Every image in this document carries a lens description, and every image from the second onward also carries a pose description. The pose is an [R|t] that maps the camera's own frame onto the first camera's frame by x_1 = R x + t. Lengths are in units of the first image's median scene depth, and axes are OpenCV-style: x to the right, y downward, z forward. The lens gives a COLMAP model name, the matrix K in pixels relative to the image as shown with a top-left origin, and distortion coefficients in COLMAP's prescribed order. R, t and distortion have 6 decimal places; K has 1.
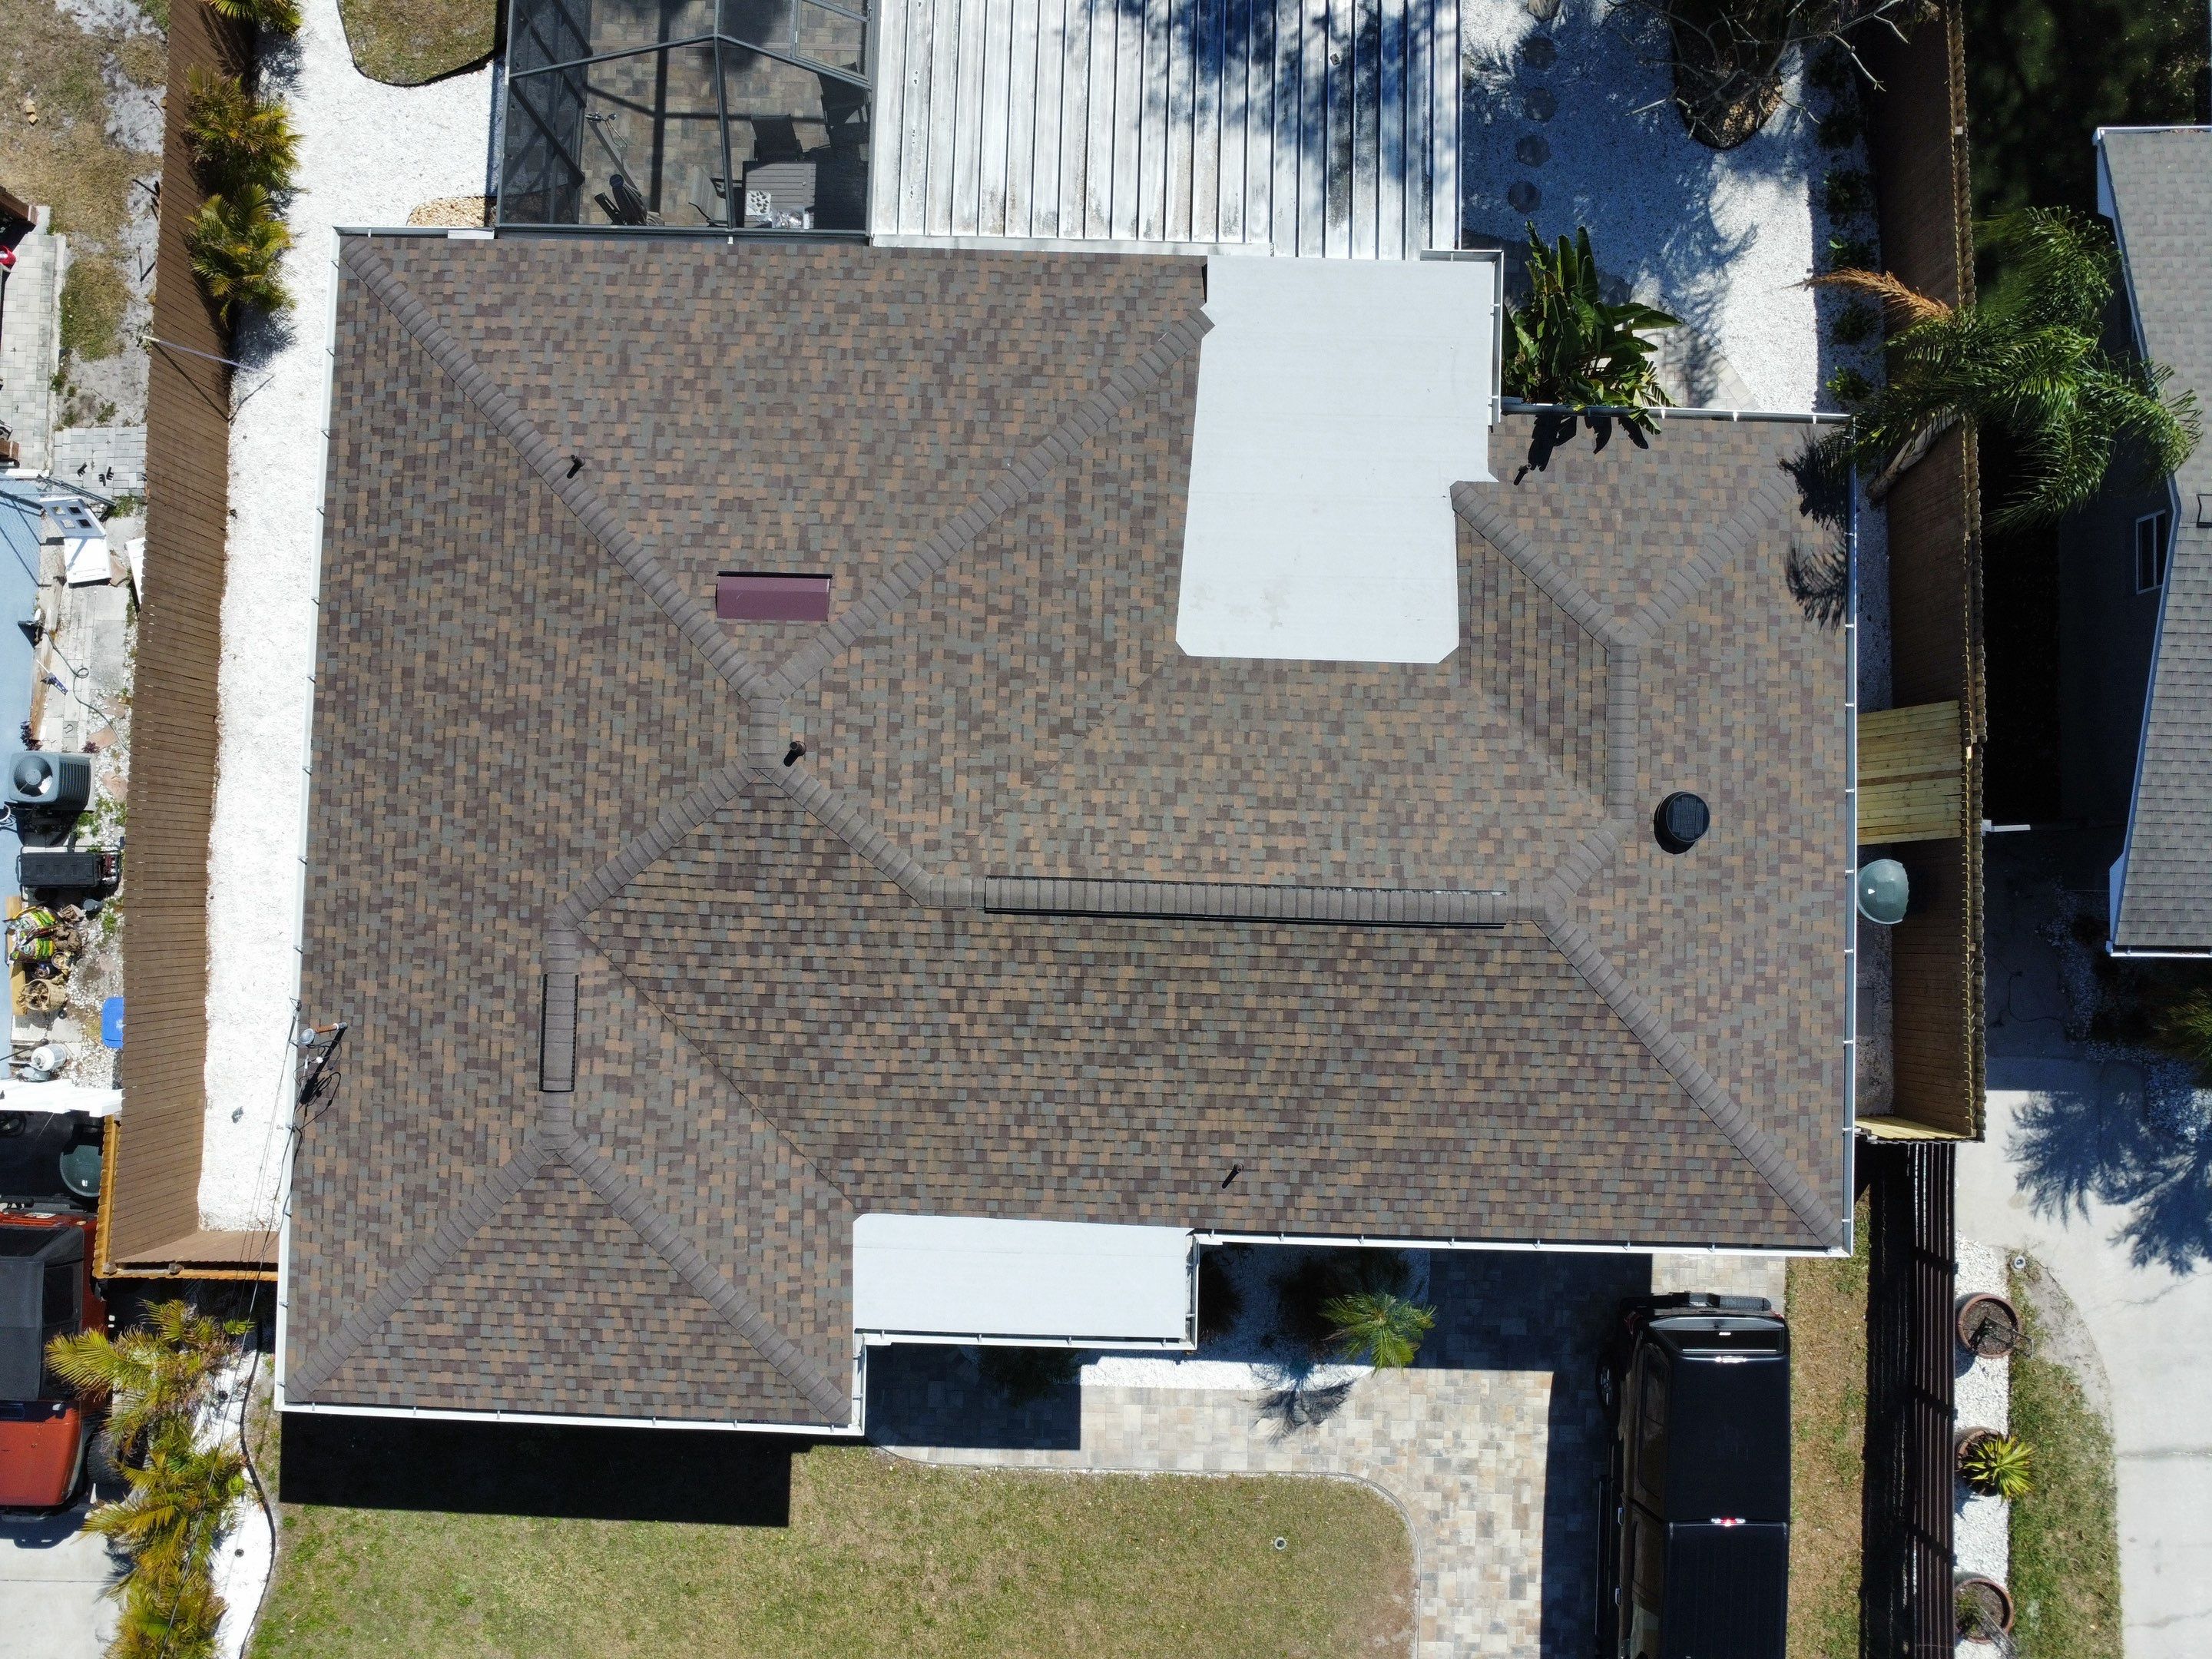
lens RADIAL K [[1605.0, 0, 1091.2], [0, 1605.0, 818.6], [0, 0, 1]] dist [-0.024311, -0.014180]
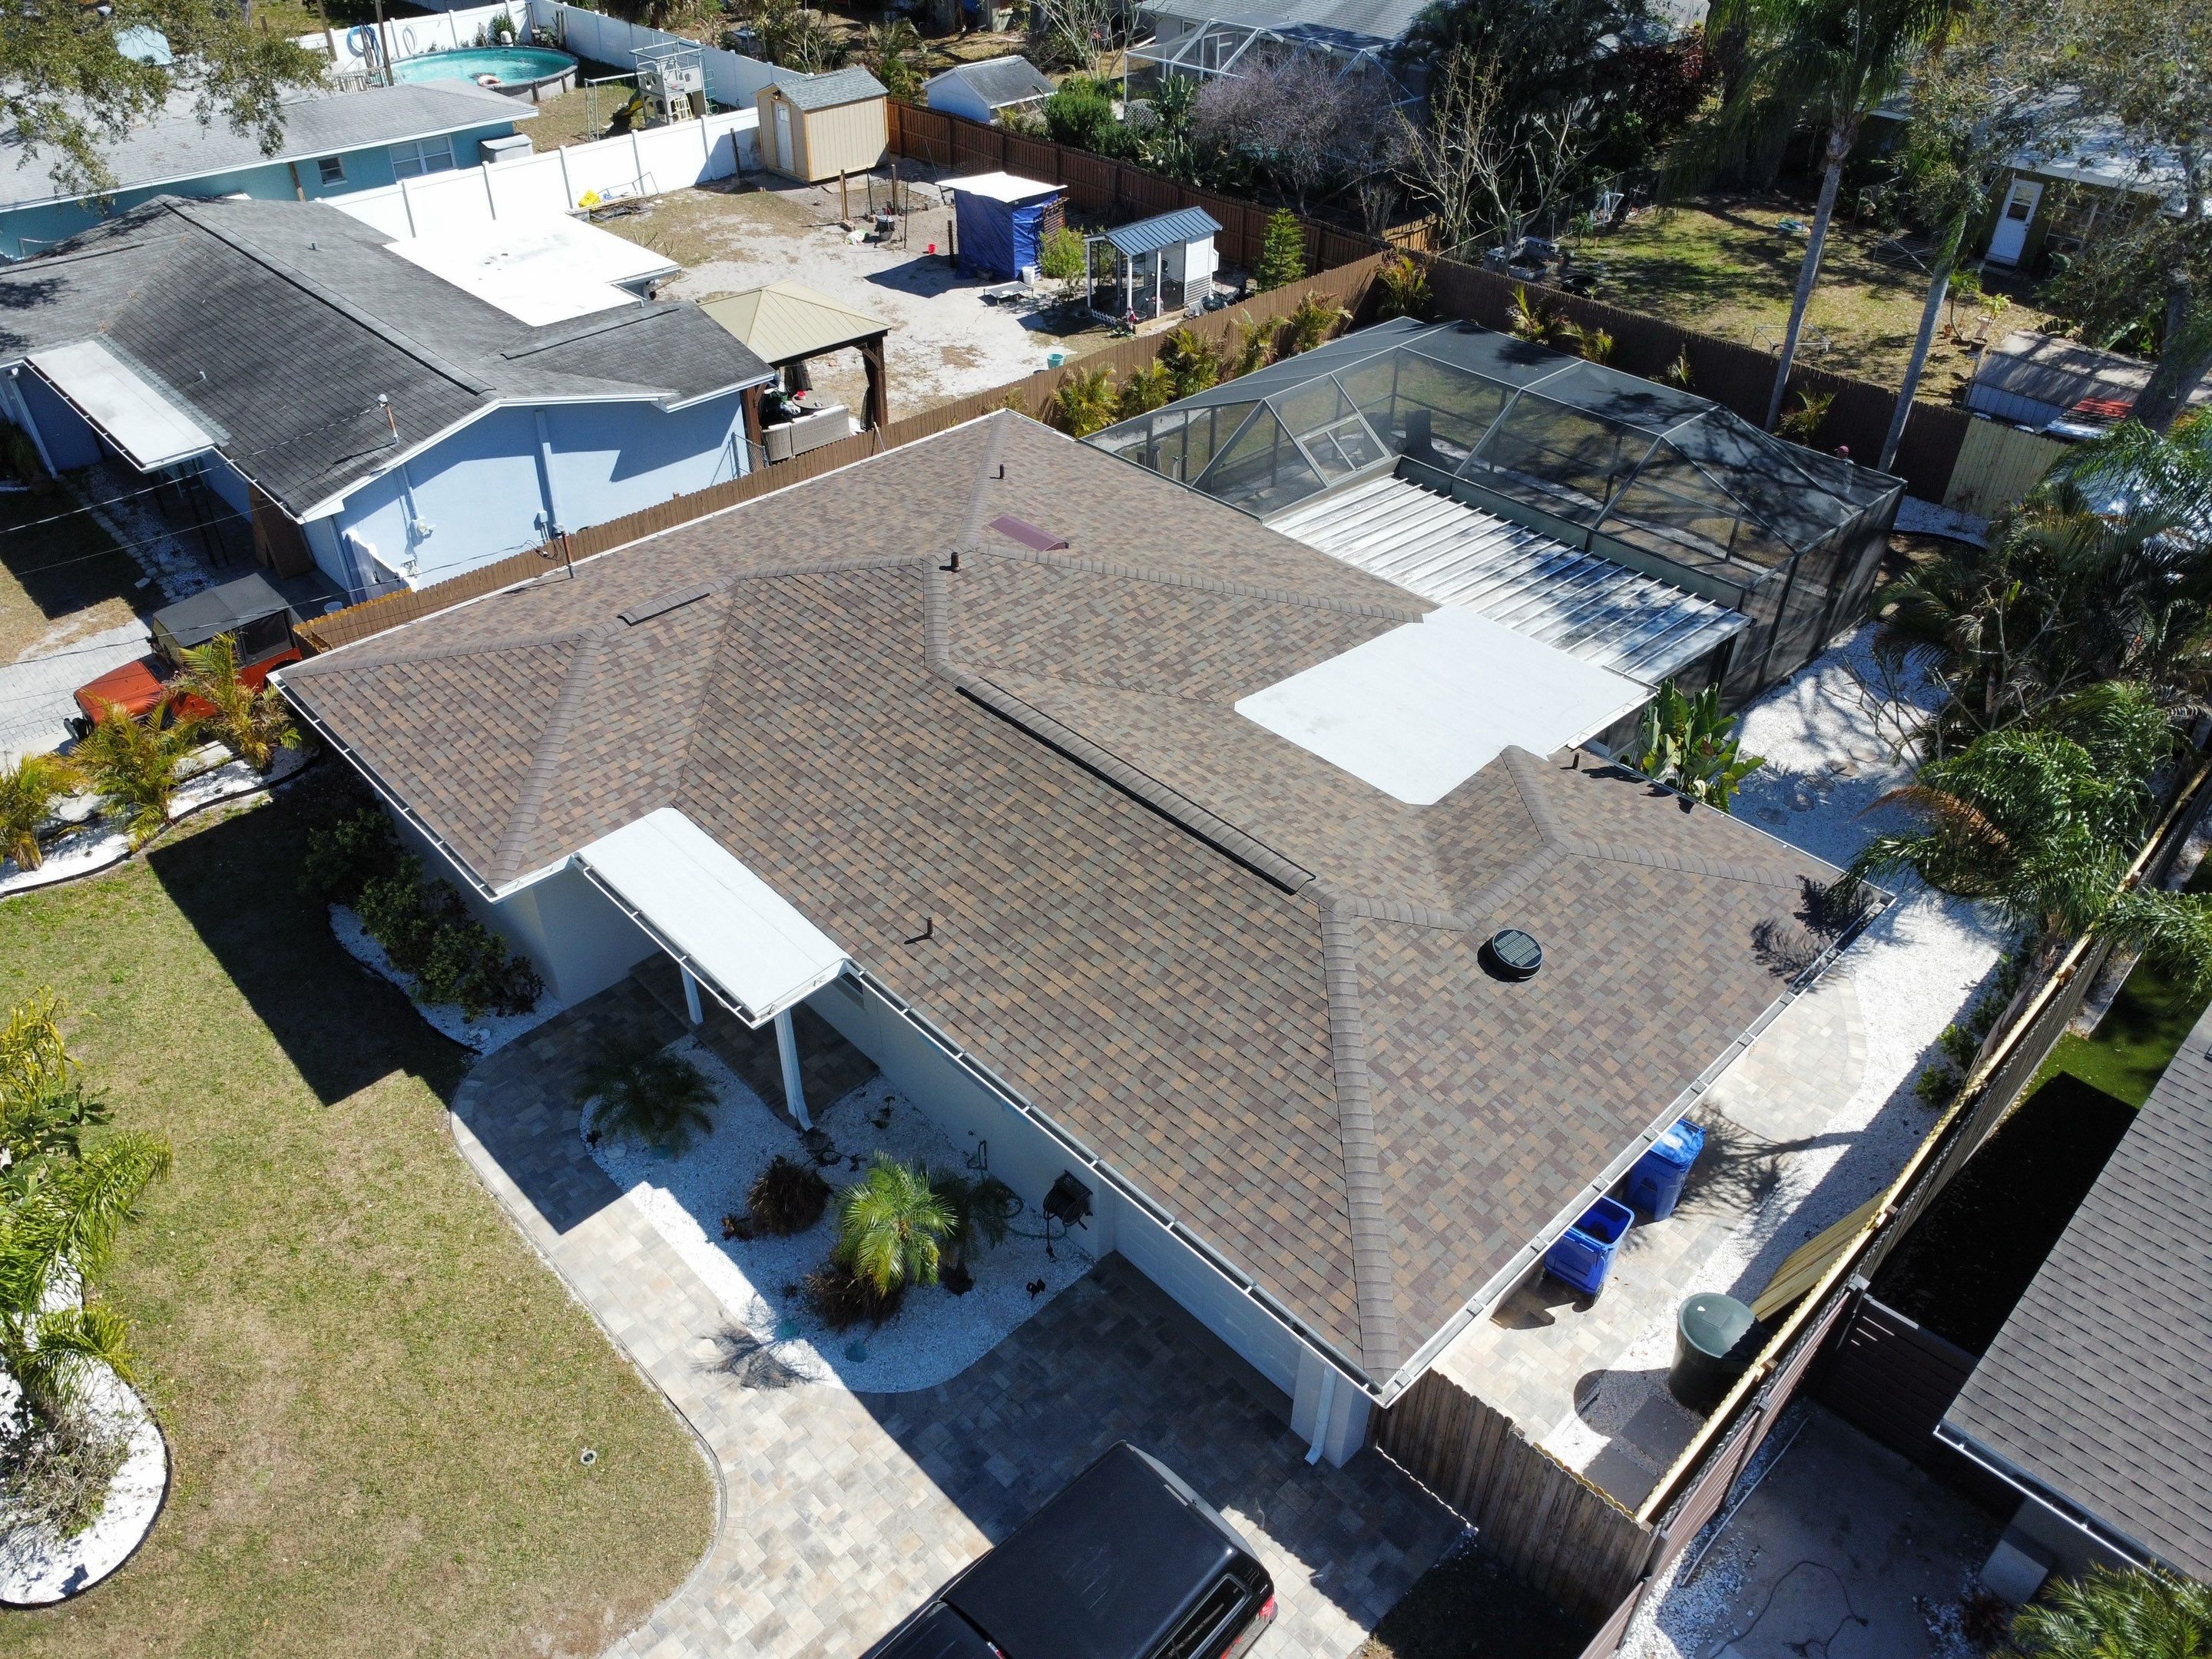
lens RADIAL K [[1605.0, 0, 1095.1], [0, 1605.0, 818.6], [0, 0, 1]] dist [-0.024311, -0.014180]
pose [[0.710682, 0.429513, -0.557179, 0.667687], [-0.703211, 0.456904, -0.544732, 0.637197], [0.020608, 0.778946, 0.626752, 0.323874]]
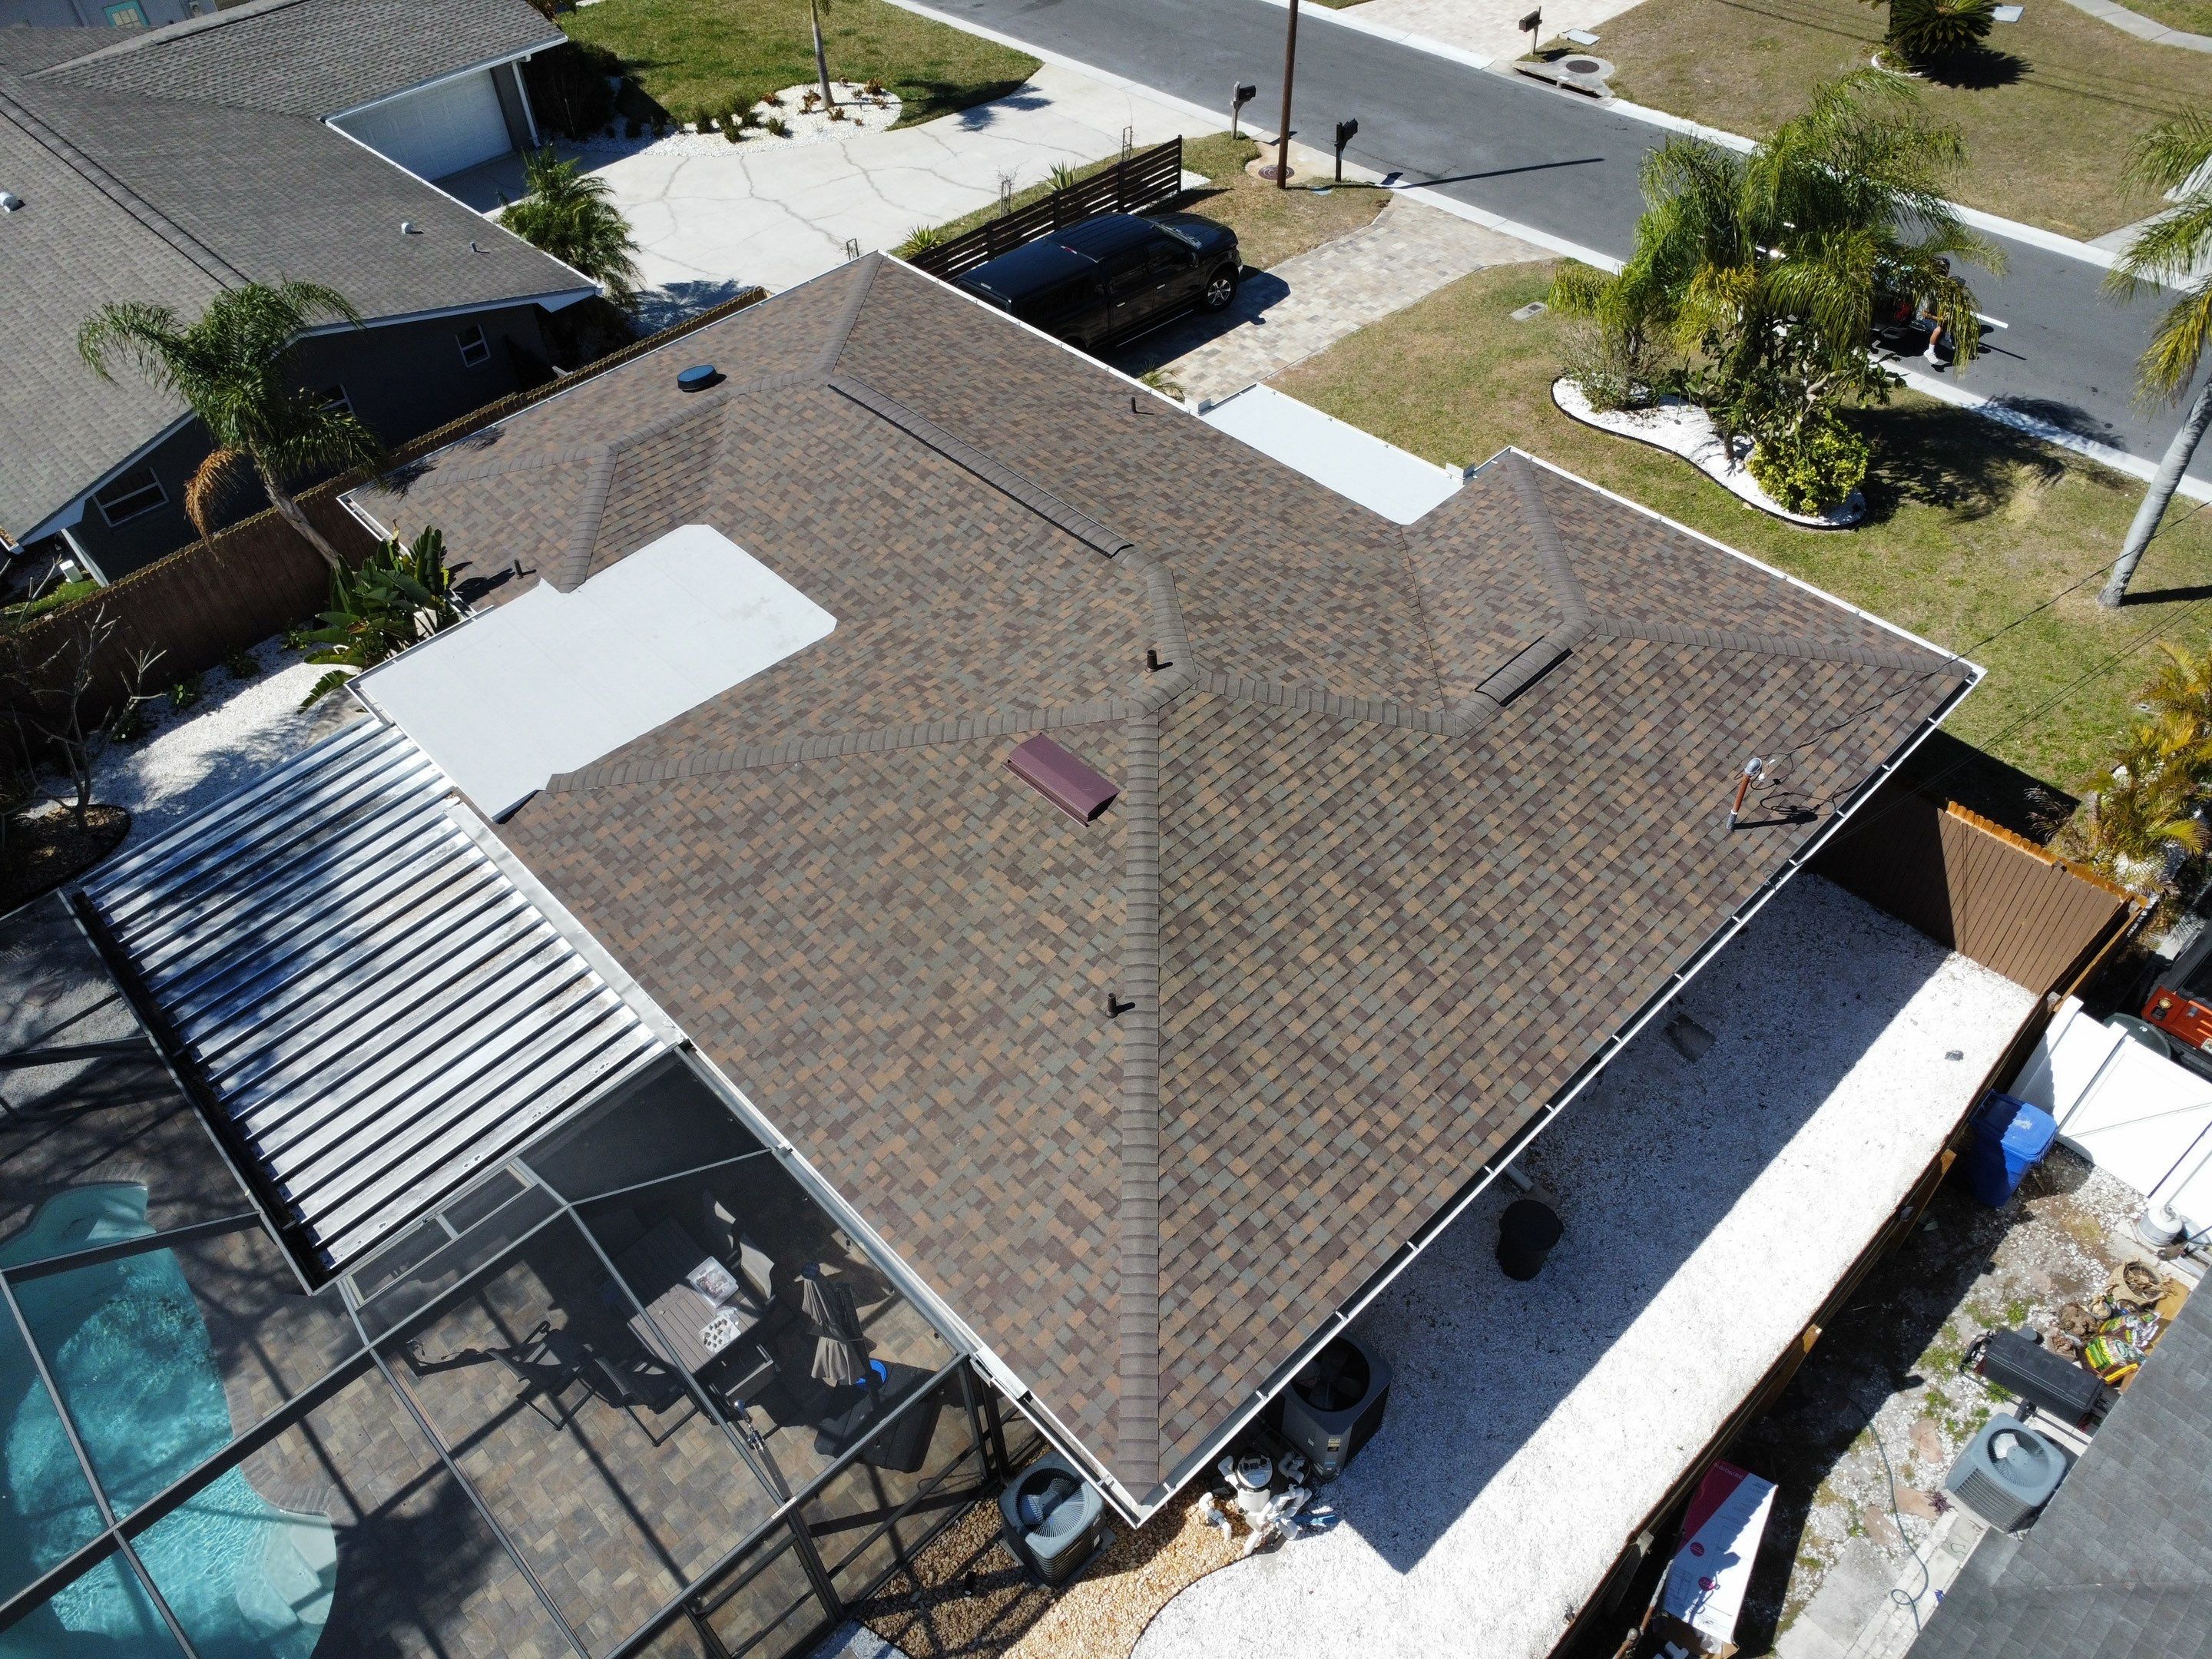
lens RADIAL K [[1605.0, 0, 1097.8], [0, 1605.0, 816.5], [0, 0, 1]] dist [-0.024311, -0.014180]
pose [[-0.706188, -0.483371, 0.517350, -0.676437], [0.707858, -0.497869, 0.501063, -0.576773], [0.015373, 0.720055, 0.693747, 0.350483]]
